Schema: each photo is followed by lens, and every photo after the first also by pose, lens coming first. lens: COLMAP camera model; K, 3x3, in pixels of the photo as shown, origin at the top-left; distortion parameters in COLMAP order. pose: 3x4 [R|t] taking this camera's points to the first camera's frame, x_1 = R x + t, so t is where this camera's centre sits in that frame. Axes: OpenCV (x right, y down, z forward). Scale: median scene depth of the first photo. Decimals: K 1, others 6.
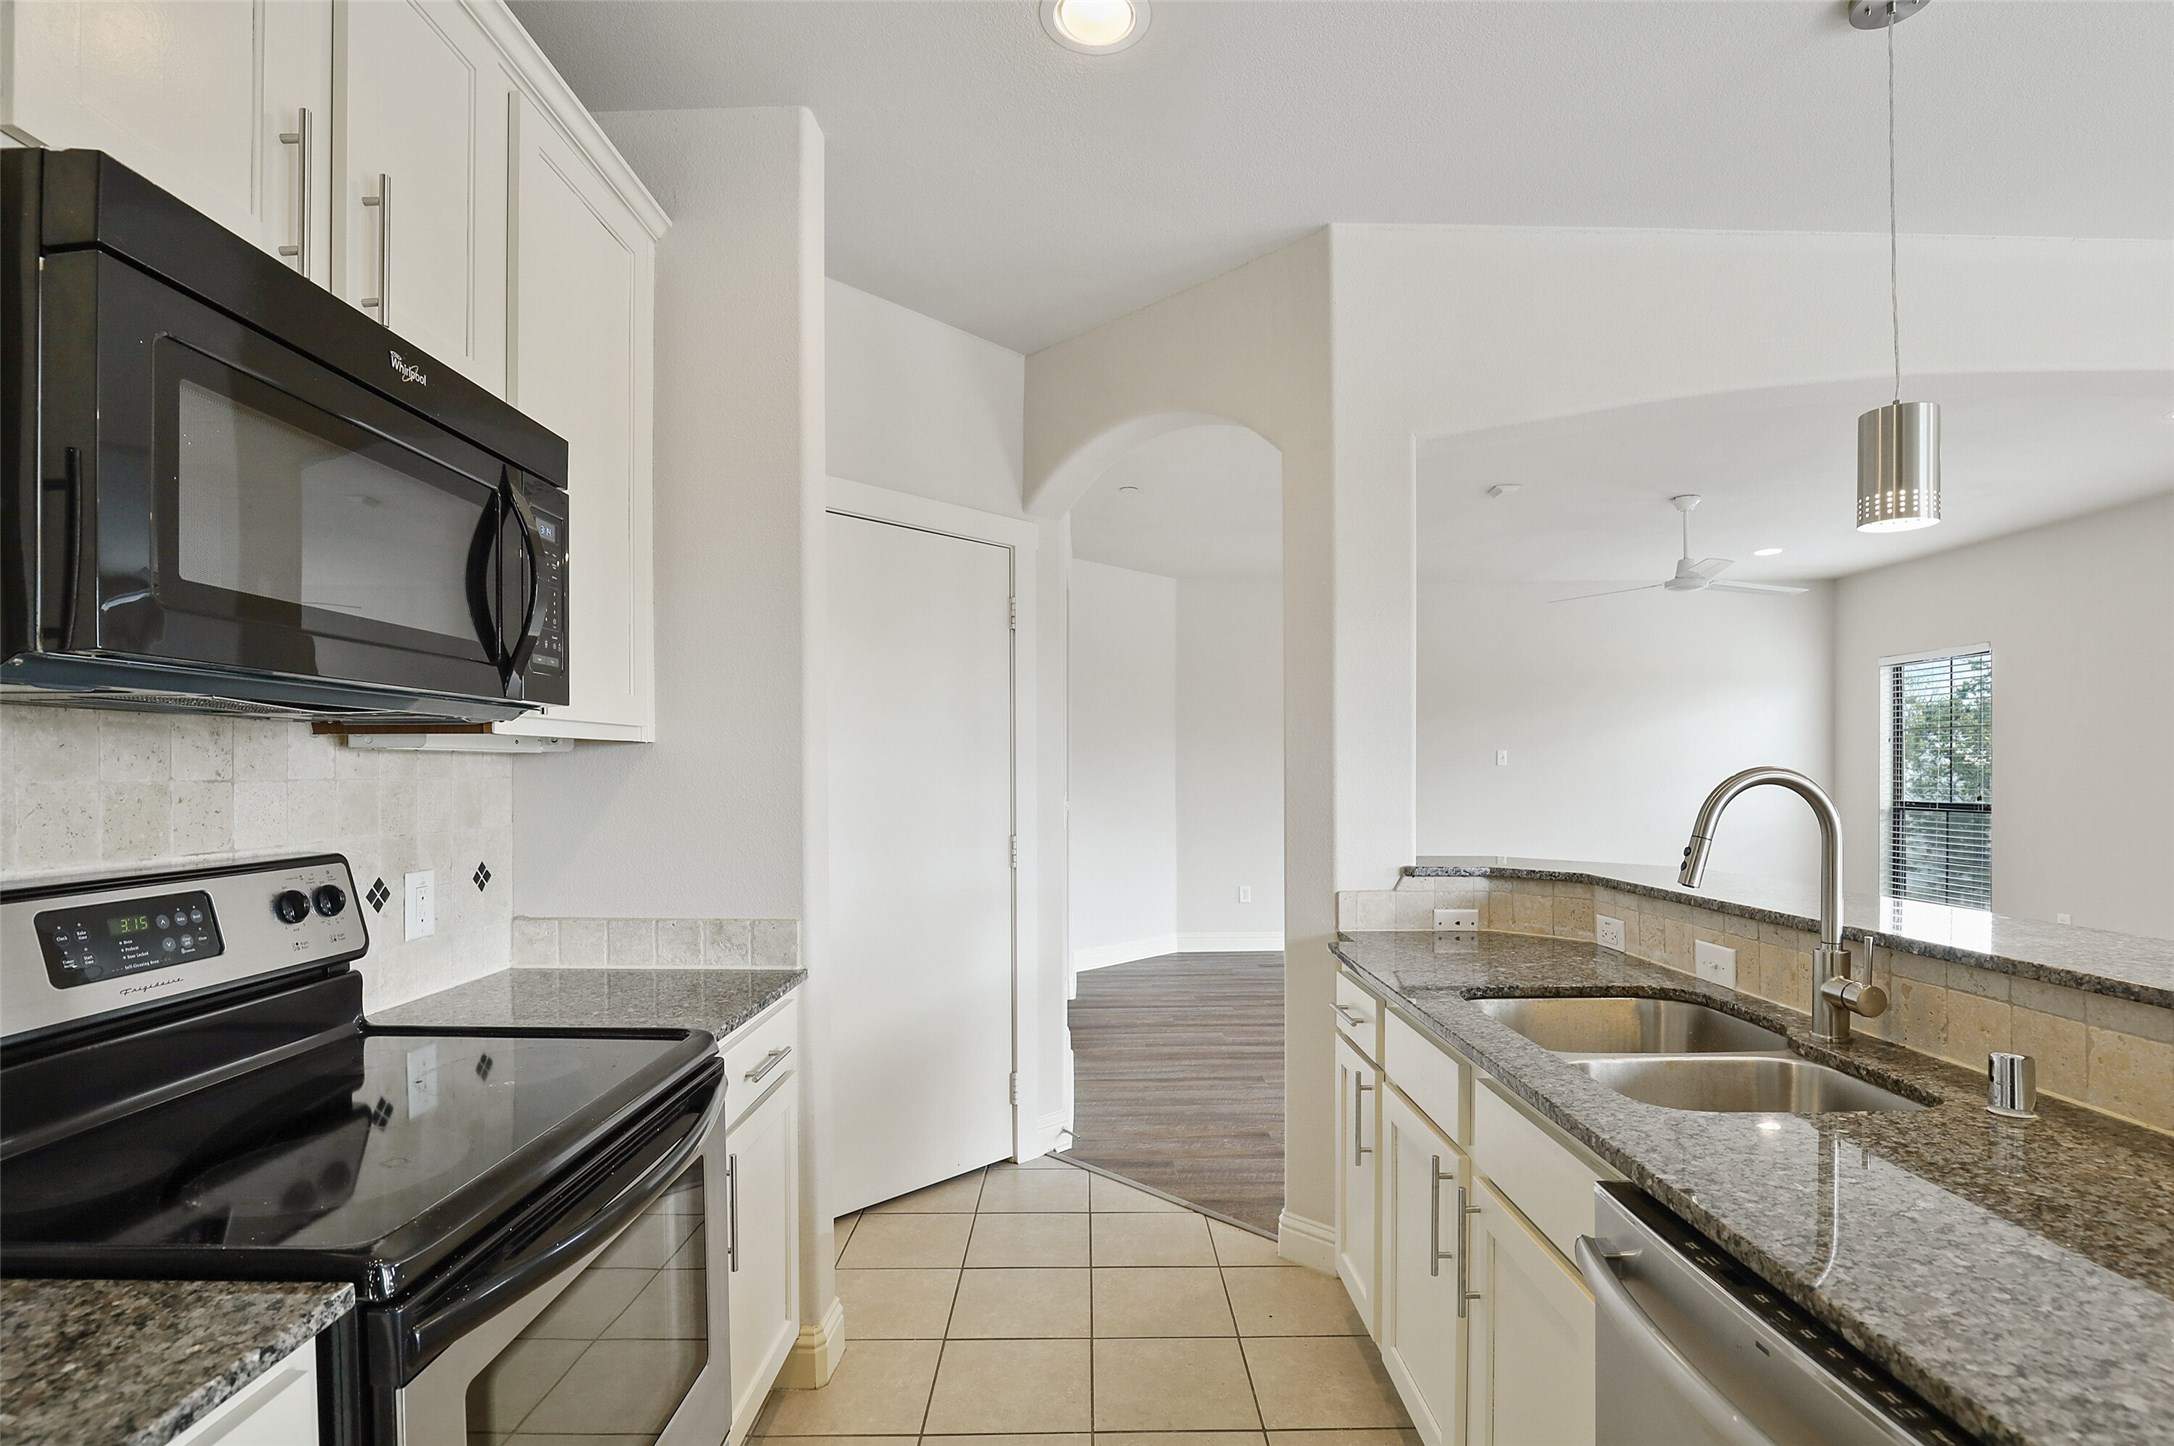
lens RADIAL K [[1011.3, 0, 1089.3], [0, 1011.3, 774.1], [0, 0, 1]] dist [-0.032120, 0.007579]
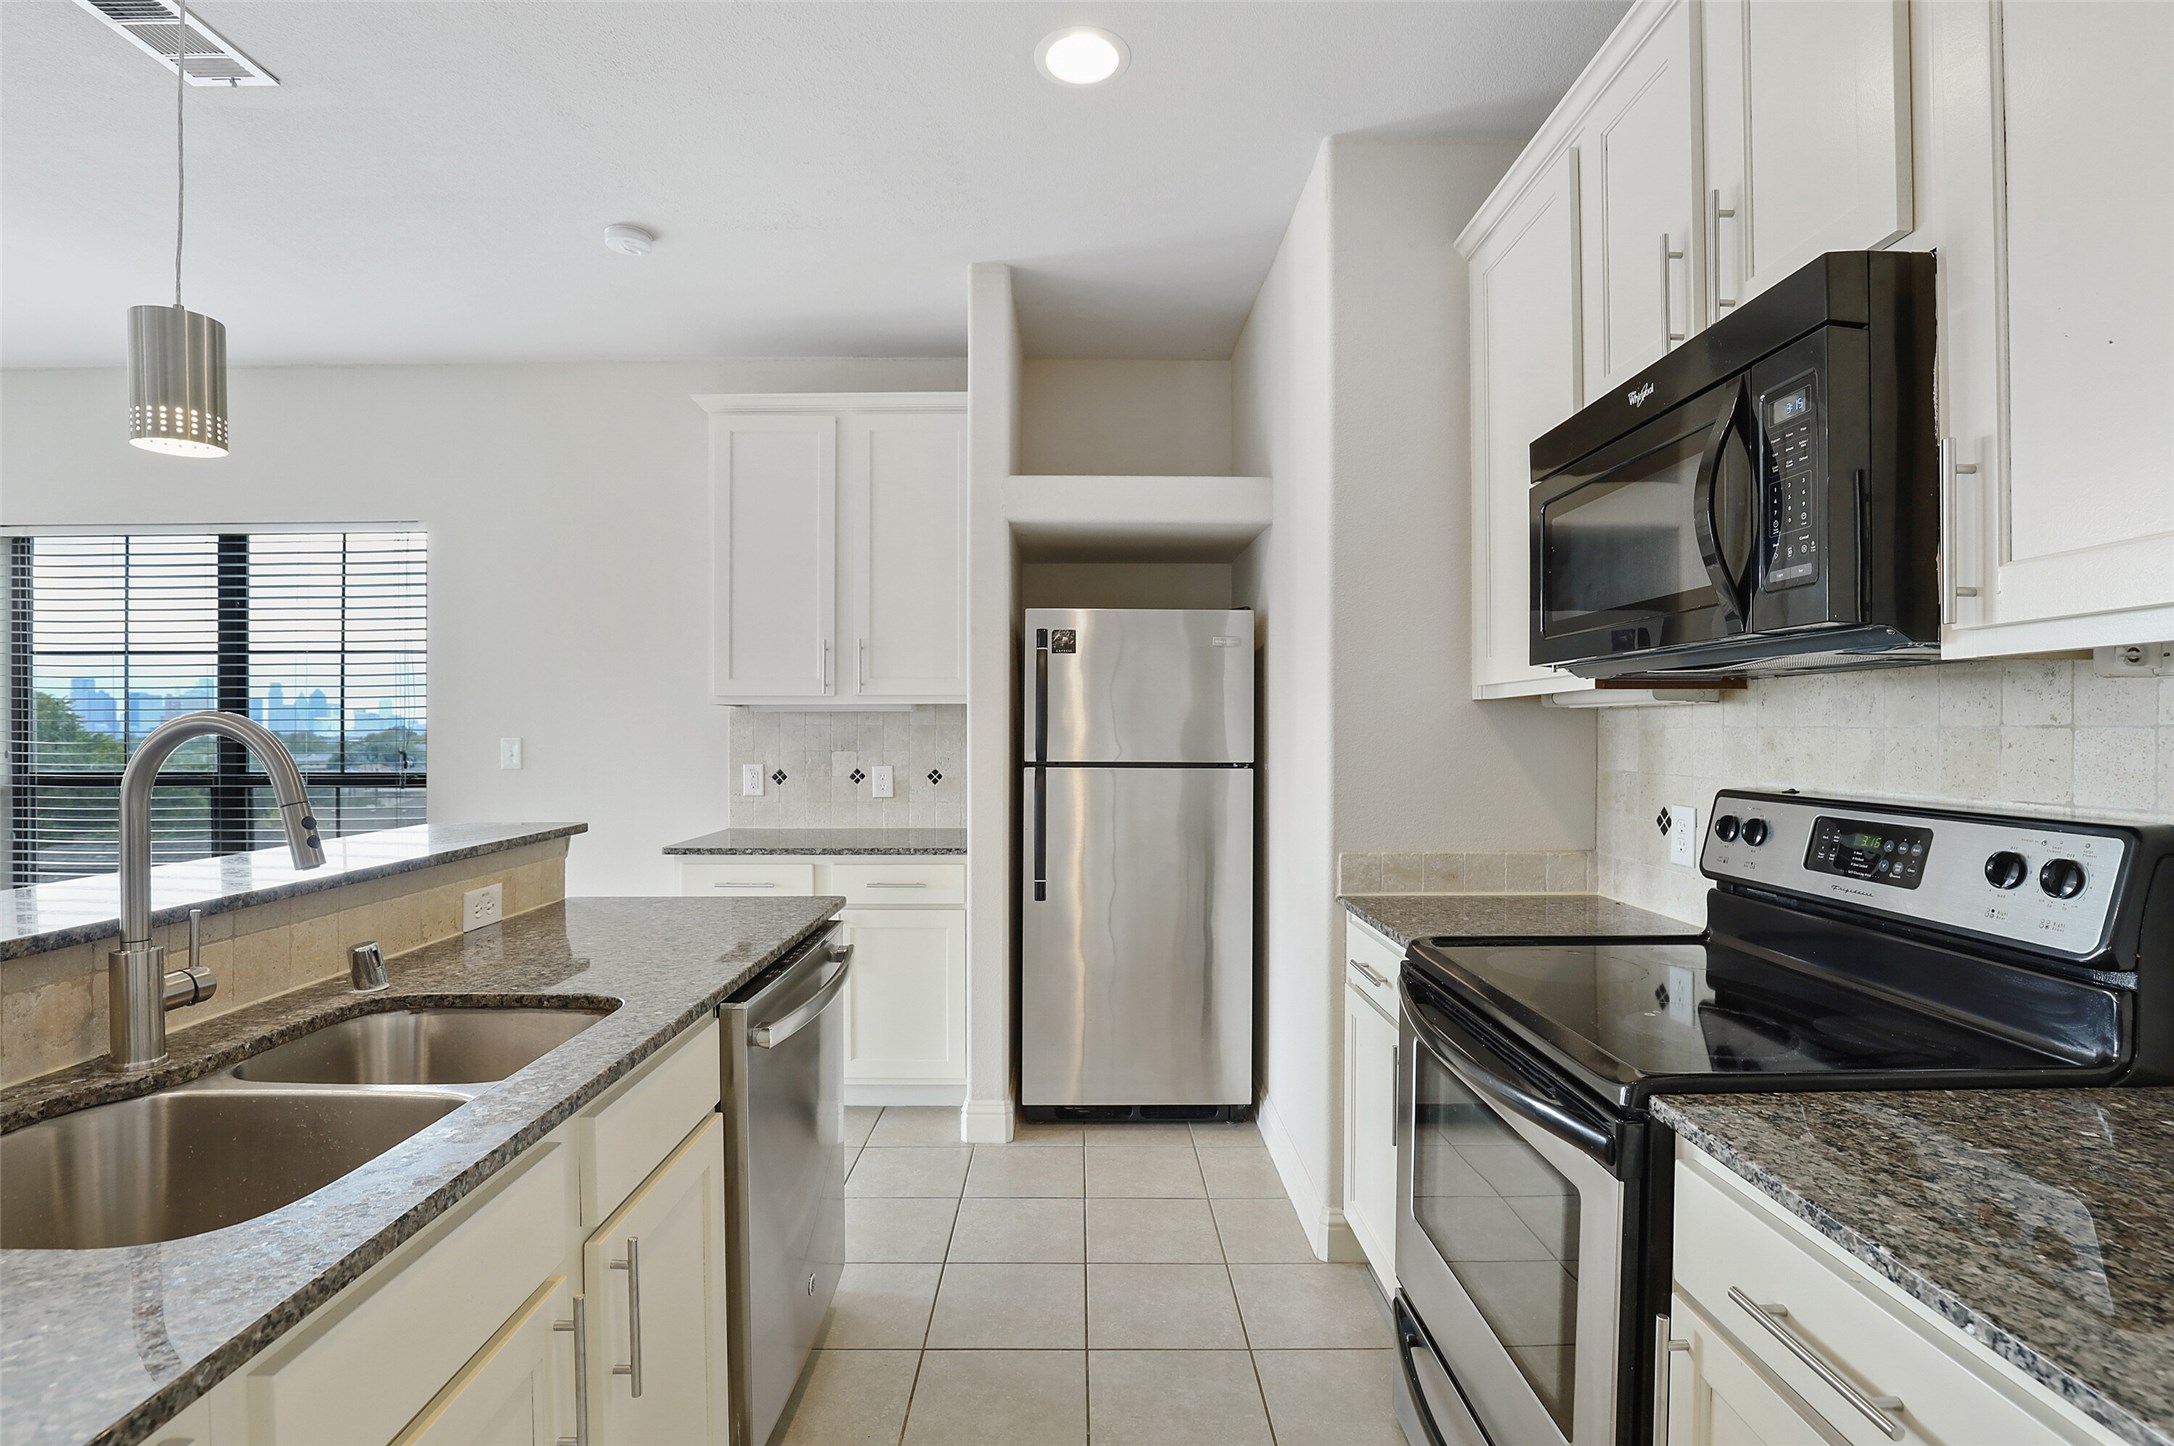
lens RADIAL K [[1008.0, 0, 1087.5], [0, 1008.0, 740.5], [0, 0, 1]] dist [-0.033331, 0.000345]
pose [[-0.999994, 0.002734, -0.002170, 0.007464], [0.002702, 0.999890, 0.014582, 0.003960], [0.002210, 0.014576, -0.999891, 1.552768]]
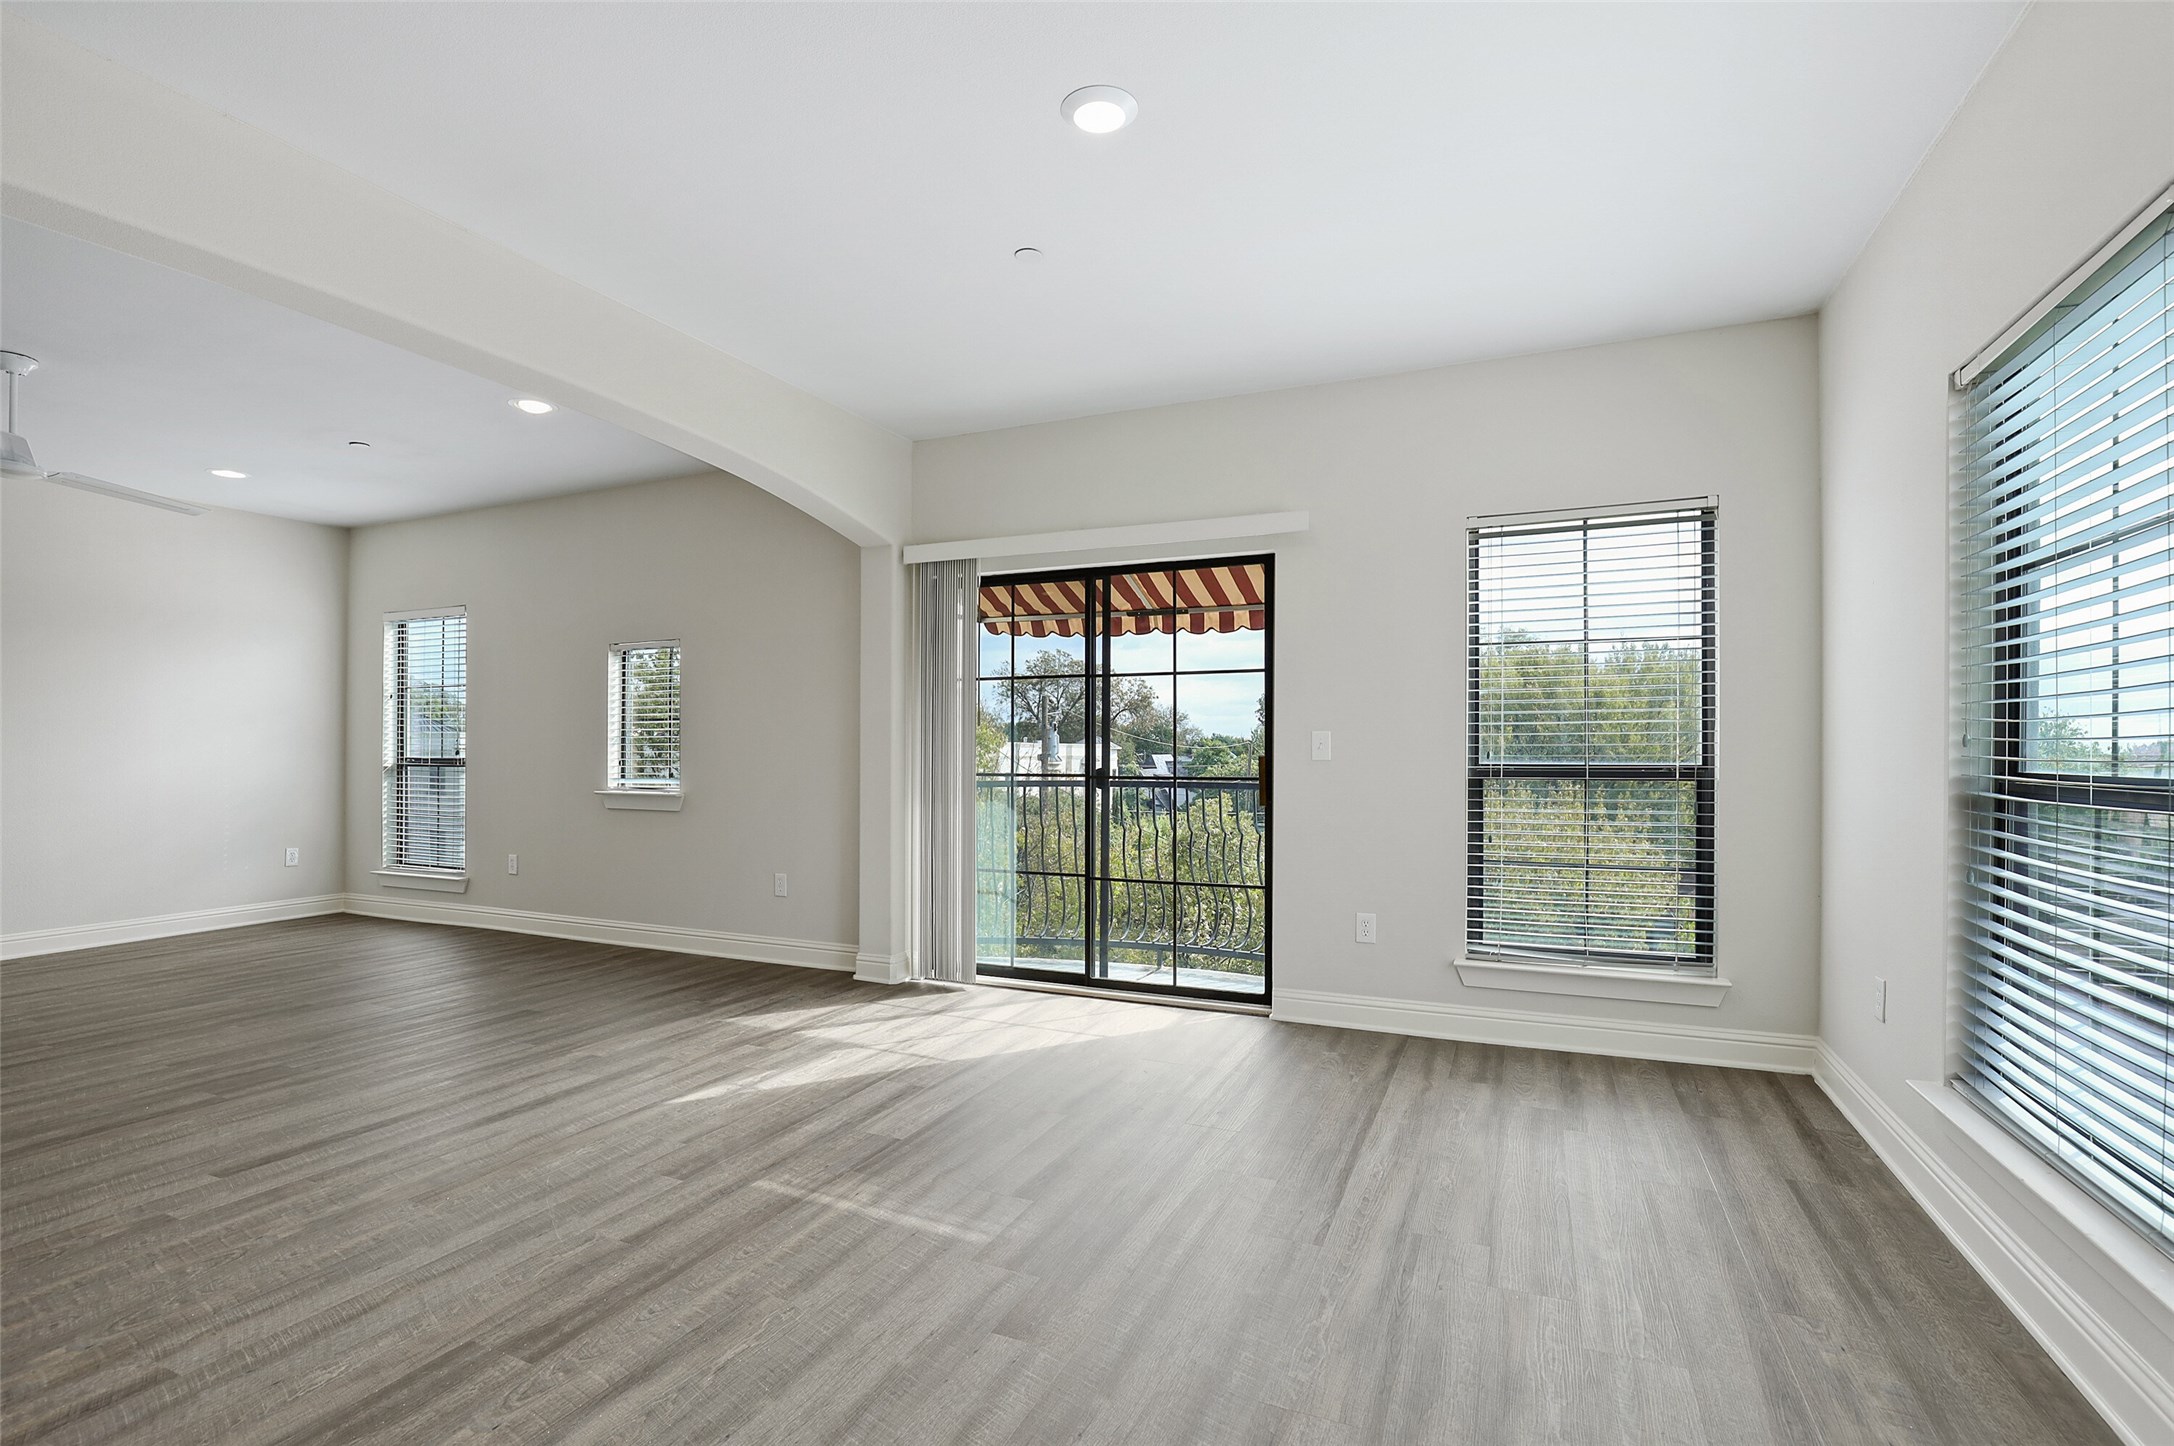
lens RADIAL K [[1000.6, 0, 1091.2], [0, 1000.6, 742.7], [0, 0, 1]] dist [-0.023767, 0.001285]
pose [[0.409276, 0.006637, 0.912386, 0.772365], [-0.000620, 0.999975, -0.006996, 0.077688], [-0.912410, 0.002298, 0.409270, -0.178988]]
